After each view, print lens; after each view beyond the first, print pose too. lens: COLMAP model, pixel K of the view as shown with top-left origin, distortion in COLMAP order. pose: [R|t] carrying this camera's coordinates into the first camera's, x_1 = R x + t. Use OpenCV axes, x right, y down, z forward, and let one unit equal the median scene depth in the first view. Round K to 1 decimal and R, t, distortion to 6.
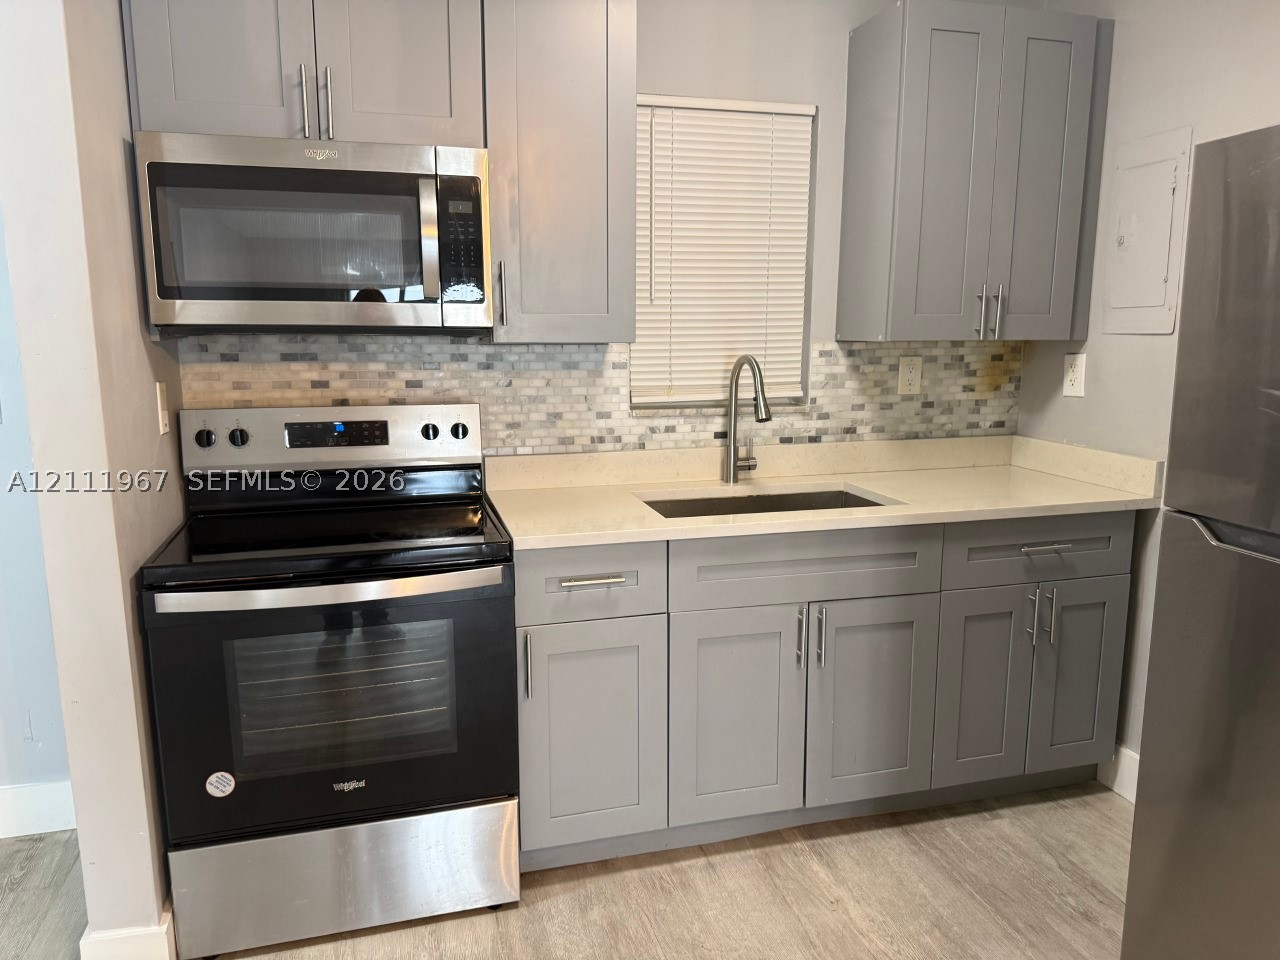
lens RADIAL K [[912.0, 0, 640.0], [0, 912.0, 480.0], [0, 0, 1]] dist [0.099096, -0.107619]
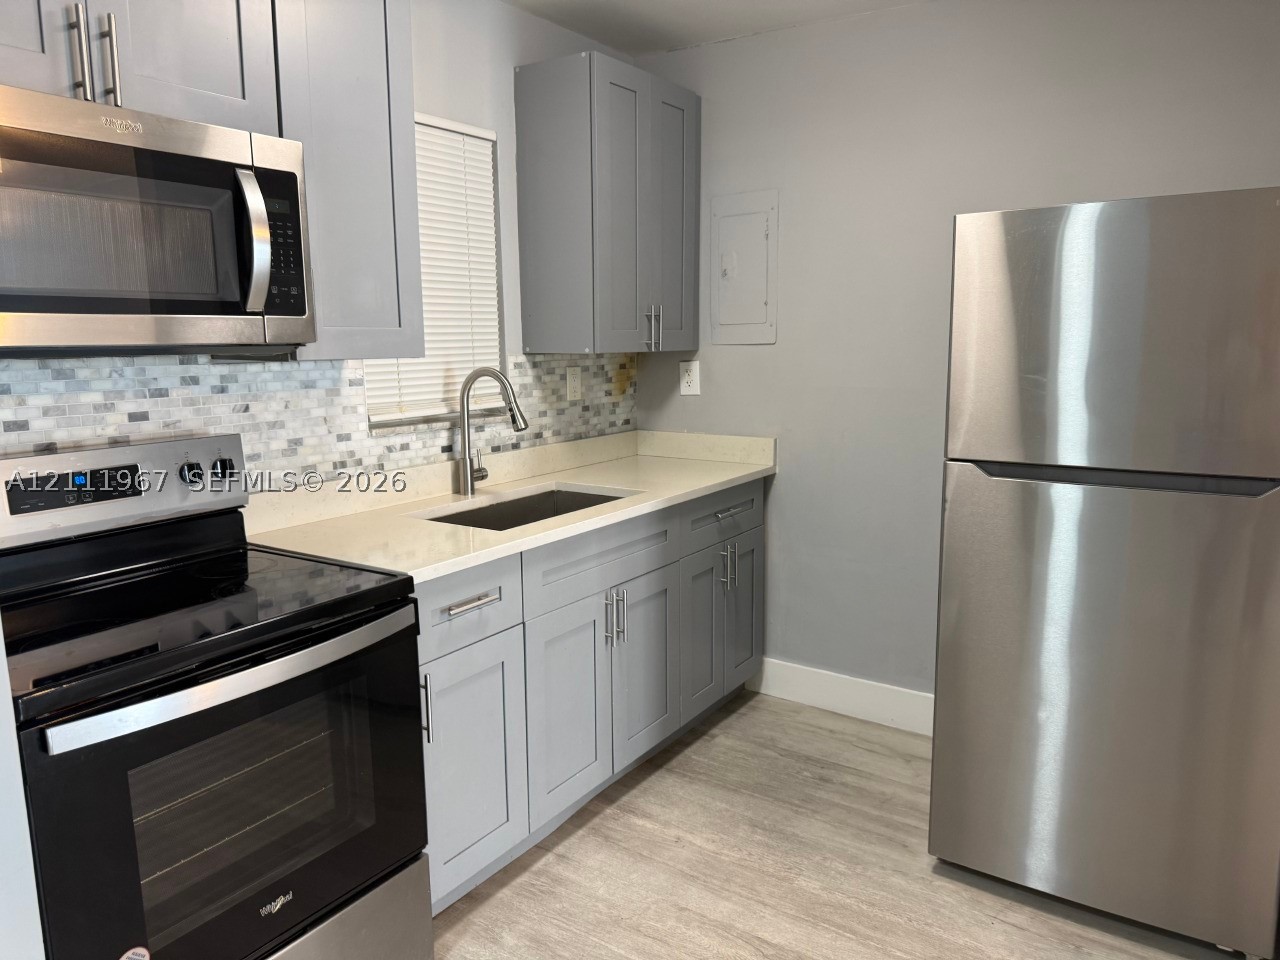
lens RADIAL K [[895.1, 0, 640.0], [0, 895.1, 480.0], [0, 0, 1]] dist [0.197564, -0.389961]
pose [[0.767114, -0.109270, 0.632136, -0.394071], [0.115971, 0.992773, 0.030874, -0.022285], [-0.630941, 0.049626, 0.774242, 0.106531]]
